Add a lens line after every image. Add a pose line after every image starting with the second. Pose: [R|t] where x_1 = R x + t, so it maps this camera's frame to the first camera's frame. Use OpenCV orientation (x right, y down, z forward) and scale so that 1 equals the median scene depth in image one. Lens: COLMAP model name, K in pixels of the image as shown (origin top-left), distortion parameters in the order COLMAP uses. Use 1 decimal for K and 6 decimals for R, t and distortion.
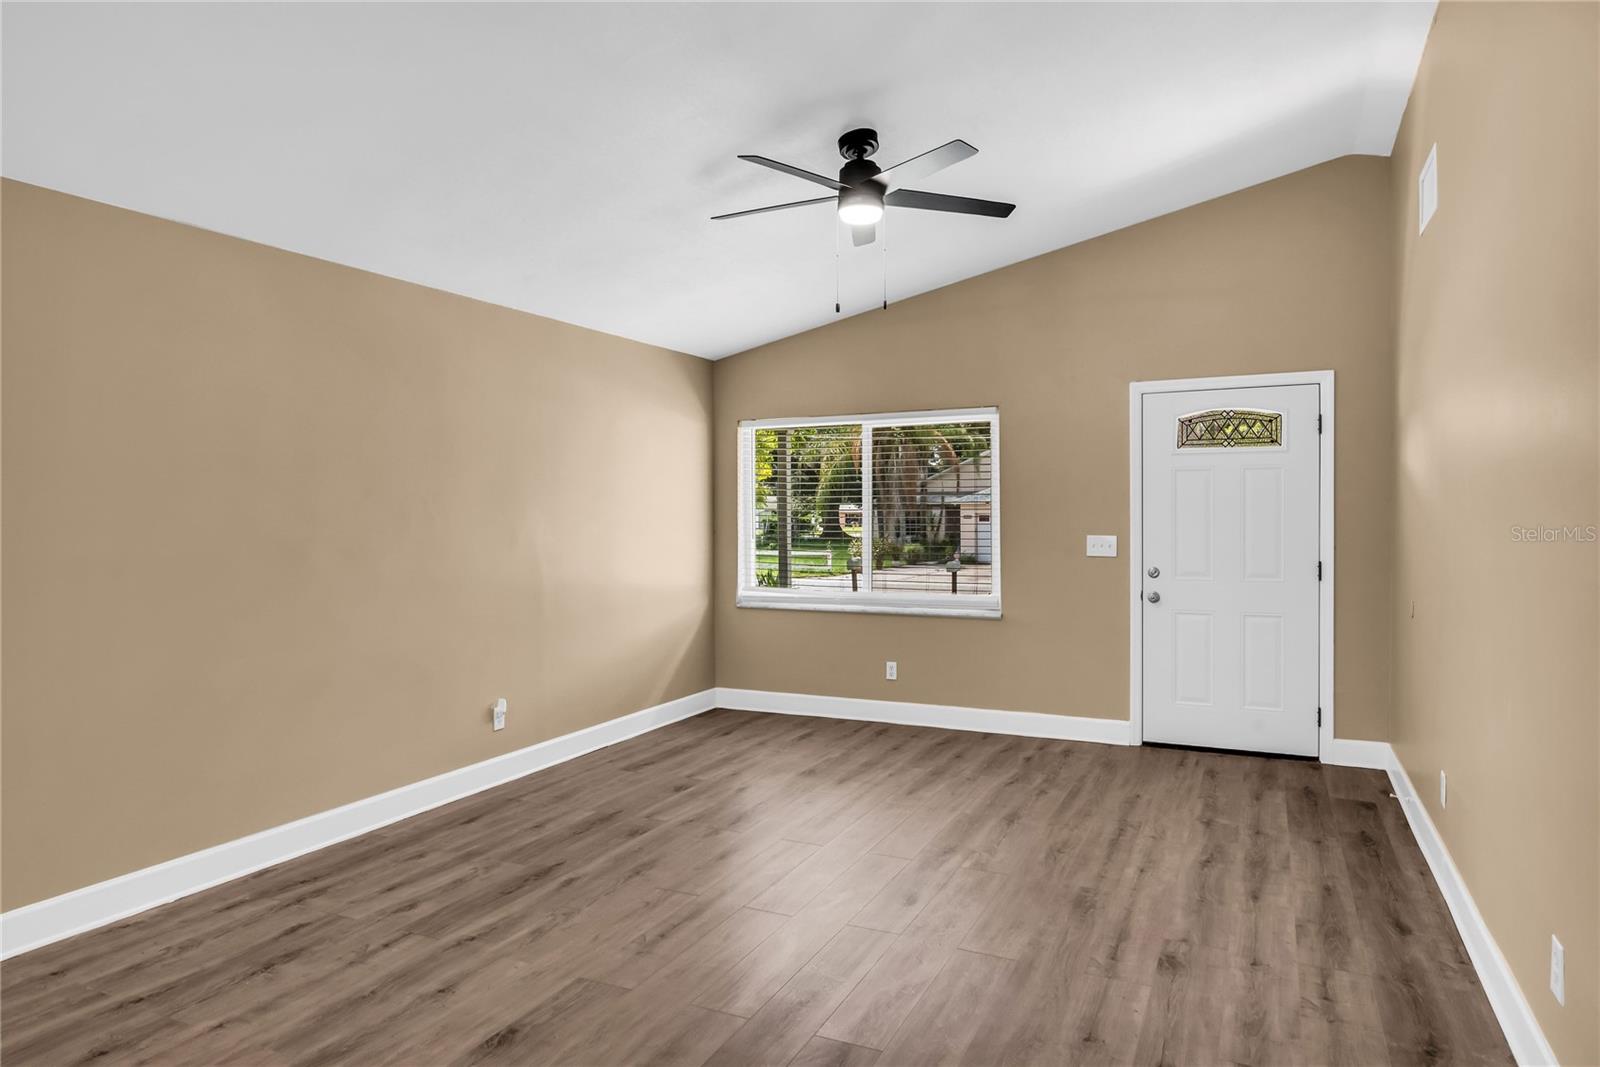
lens RADIAL K [[956.3, 0, 808.9], [0, 956.3, 539.0], [0, 0, 1]] dist [-0.021474, 0.000338]
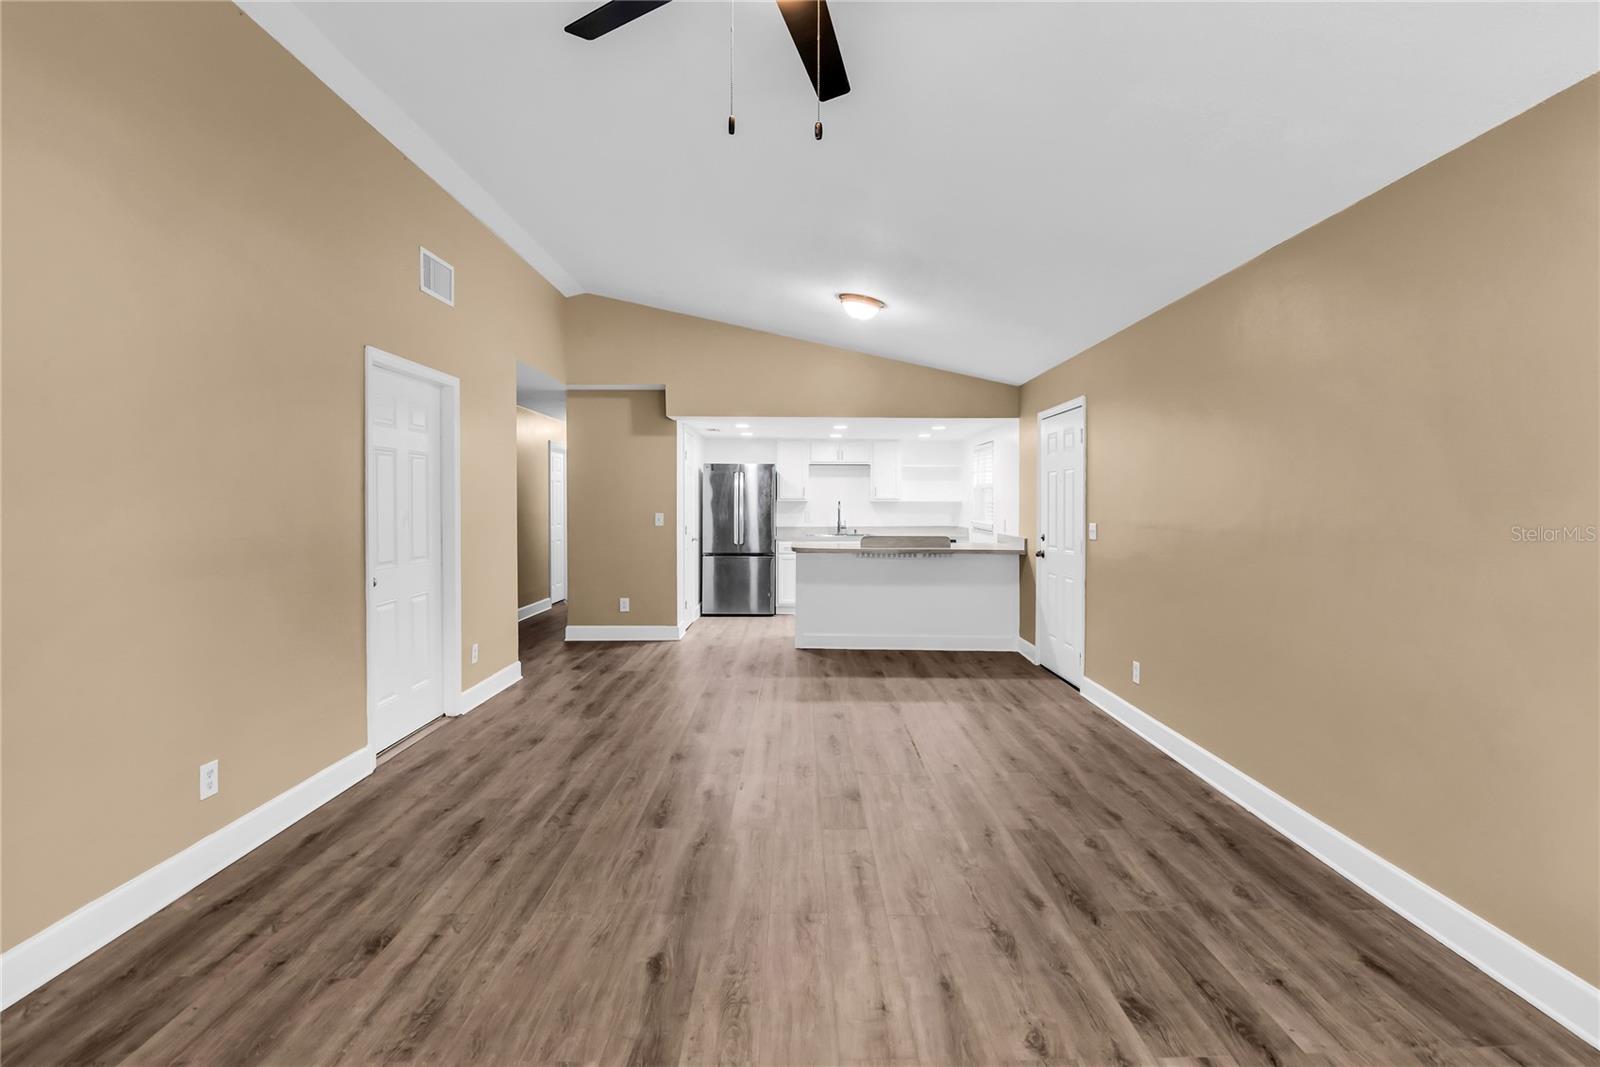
lens RADIAL K [[751.8, 0, 809.3], [0, 751.8, 513.1], [0, 0, 1]] dist [-0.024672, 0.000175]
pose [[-0.893595, 0.012285, -0.448707, 0.237573], [-0.006828, 0.999138, 0.040952, -0.035352], [0.448823, 0.039658, -0.892740, 1.416421]]
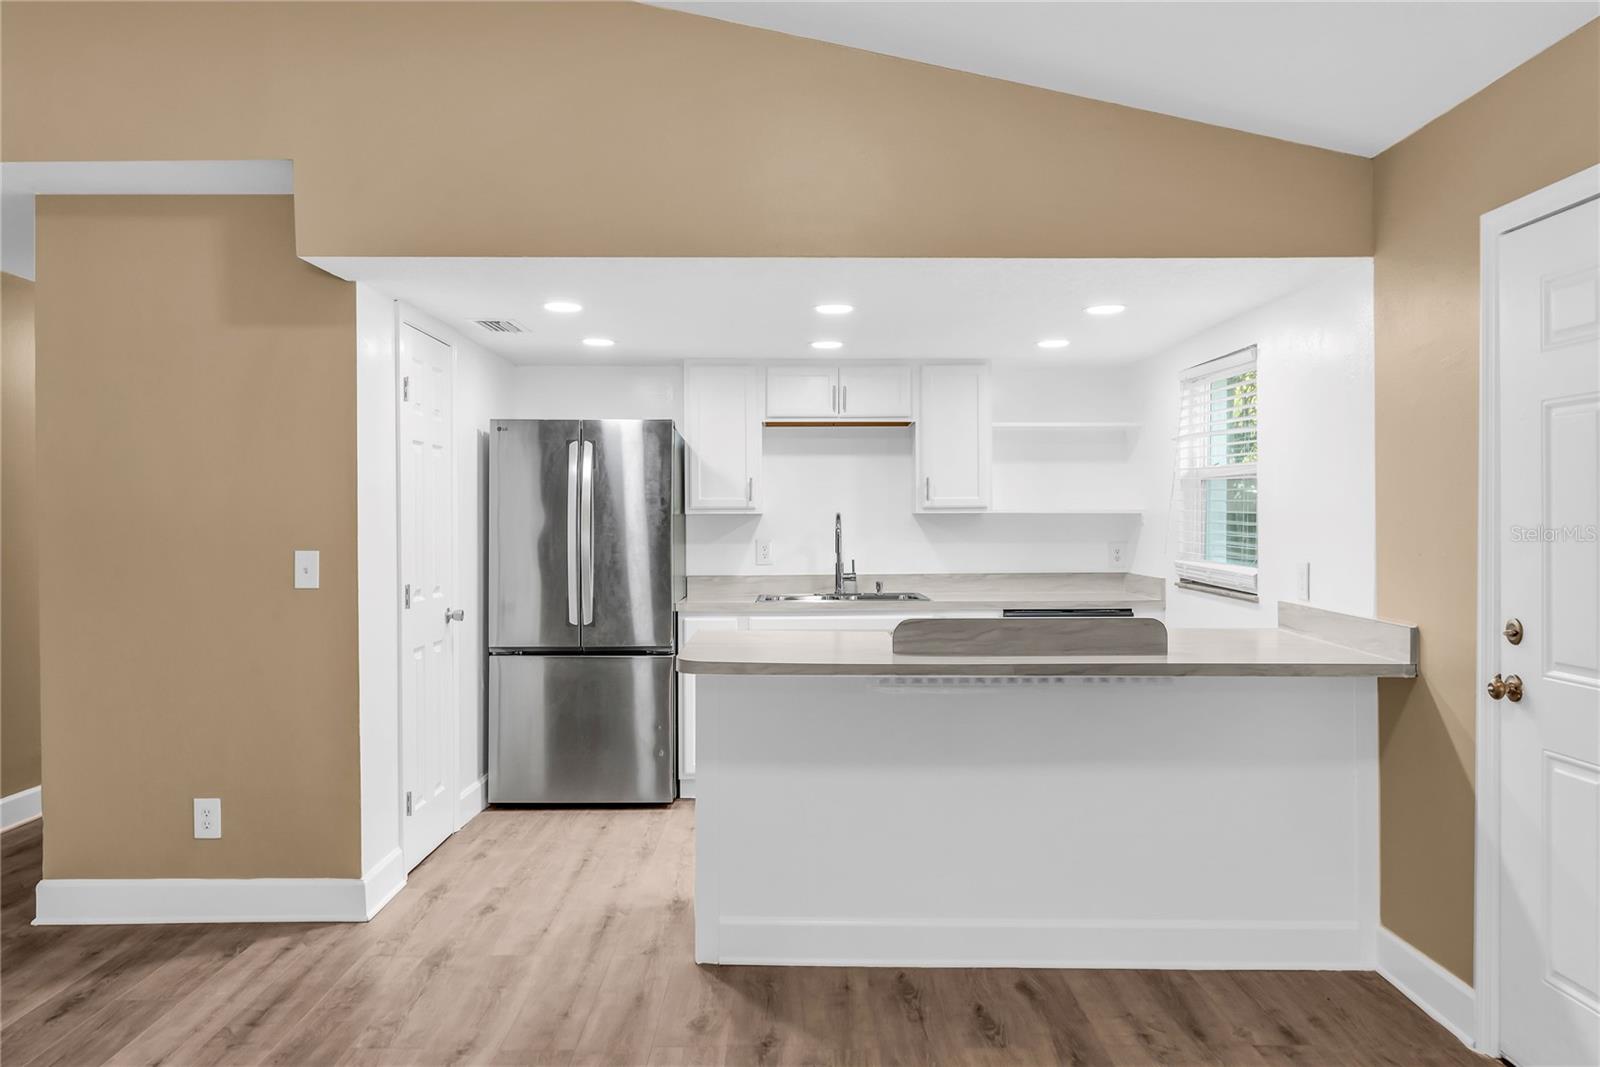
lens RADIAL K [[1199.4, 0, 800.0], [0, 1199.4, 533.5], [0, 0, 1]] dist [-0.005139, -0.005510]
pose [[-0.895944, 0.017819, -0.443809, -0.200244], [-0.000796, 0.999129, 0.041722, -0.013529], [0.444166, 0.037734, -0.895150, 0.669043]]
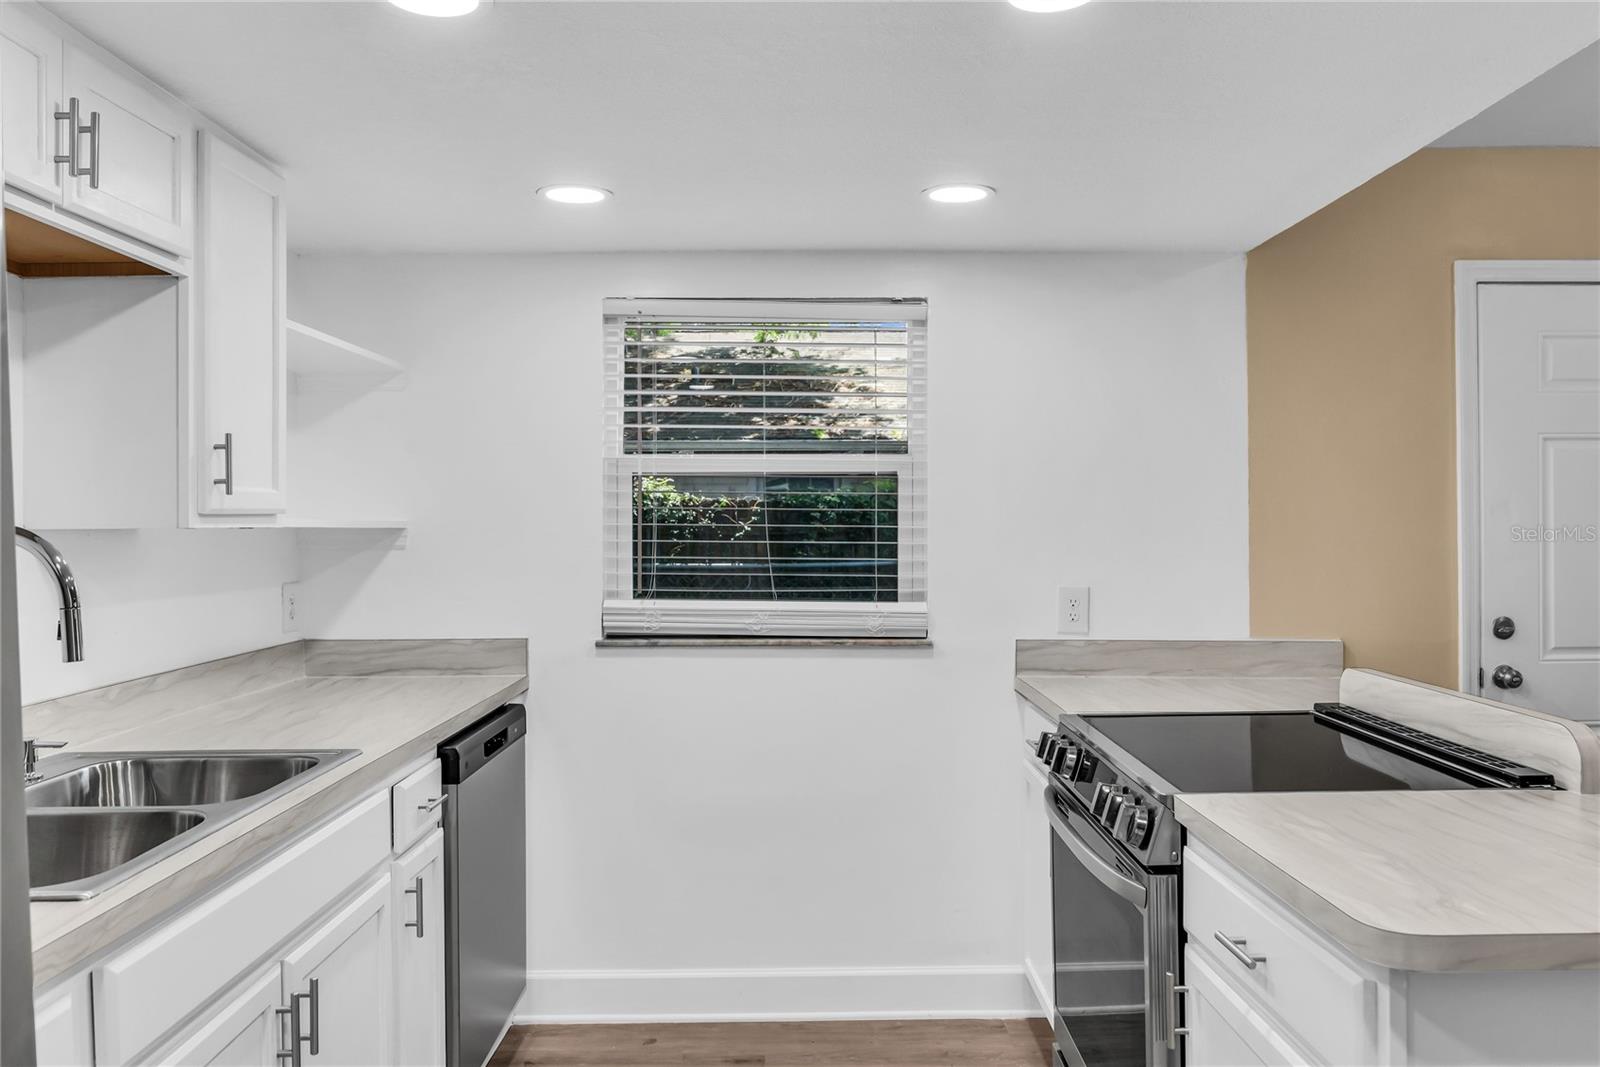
lens RADIAL K [[1158.3, 0, 805.2], [0, 1158.3, 519.4], [0, 0, 1]] dist [-0.011549, -0.003070]
pose [[0.445820, 0.001956, -0.895121, -0.412442], [-0.023651, 0.999674, -0.009595, 0.020147], [0.894810, 0.025448, 0.445721, -0.667180]]
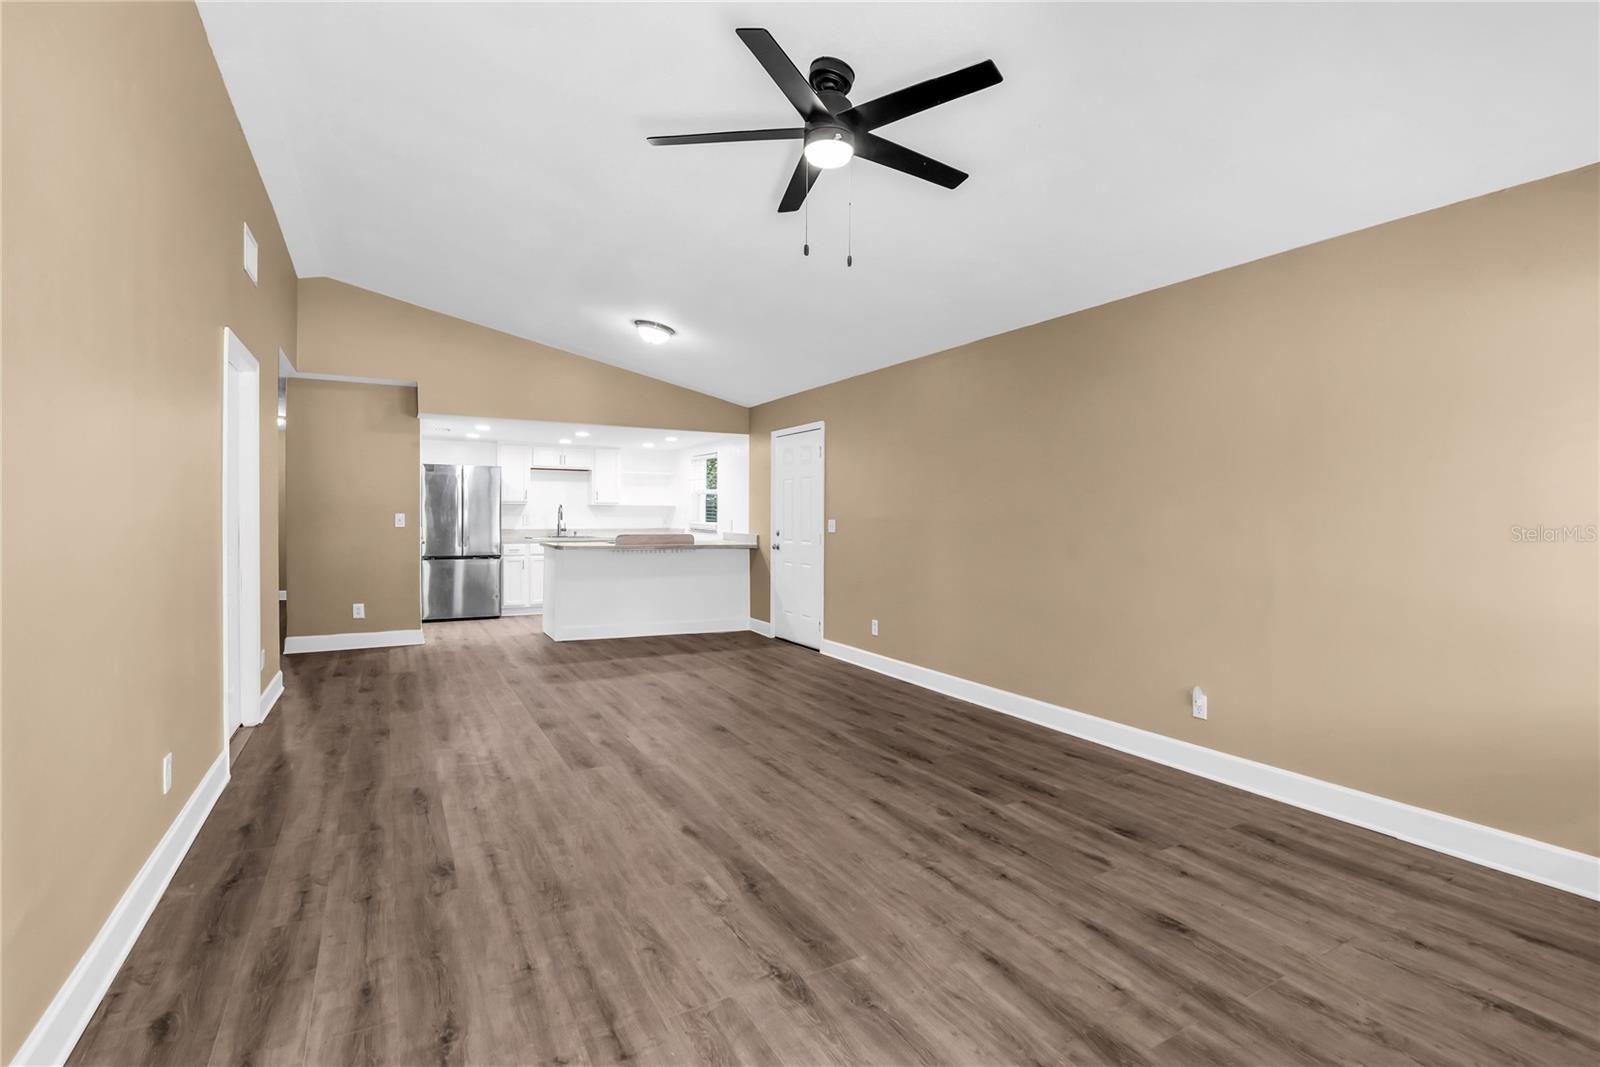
lens RADIAL K [[751.8, 0, 809.3], [0, 751.8, 513.1], [0, 0, 1]] dist [-0.024672, 0.000175]
pose [[-0.570798, 0.002897, -0.821085, 0.652492], [-0.022995, 0.999545, 0.019512, -0.013399], [0.820768, 0.030018, -0.570472, 1.403390]]
